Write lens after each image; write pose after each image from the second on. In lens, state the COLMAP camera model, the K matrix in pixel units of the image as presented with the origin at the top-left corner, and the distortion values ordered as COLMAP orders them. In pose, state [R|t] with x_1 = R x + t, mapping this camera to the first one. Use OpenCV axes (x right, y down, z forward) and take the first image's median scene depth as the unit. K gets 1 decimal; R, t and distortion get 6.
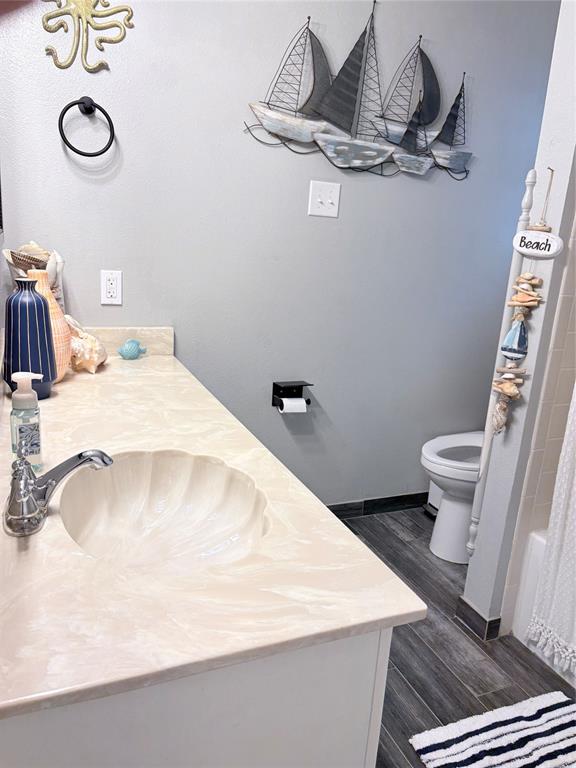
lens RADIAL K [[583.3, 0, 287.6], [0, 583.3, 382.8], [0, 0, 1]] dist [0.035129, -0.054558]
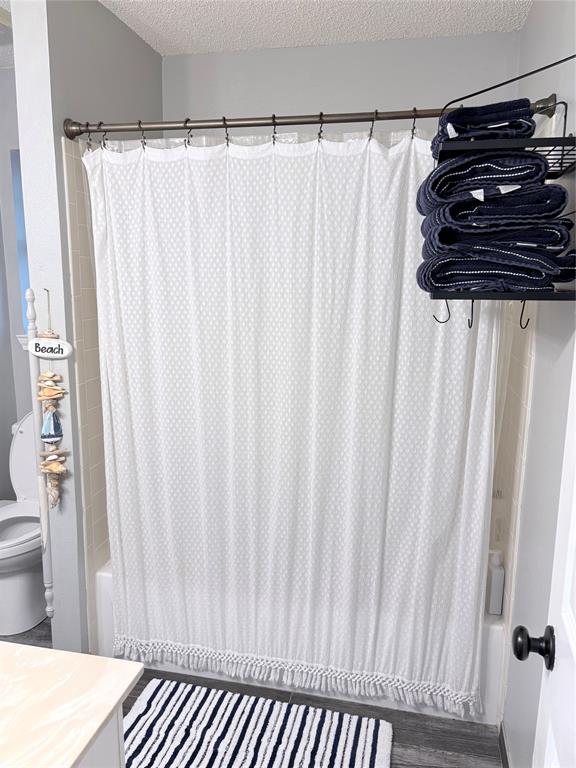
lens RADIAL K [[583.3, 0, 287.9], [0, 583.3, 384.5], [0, 0, 1]] dist [0.035129, -0.054558]
pose [[0.579966, -0.209869, 0.787143, -0.252842], [0.233737, 0.968489, 0.086002, -0.148896], [-0.780388, 0.134107, 0.610745, -0.113353]]
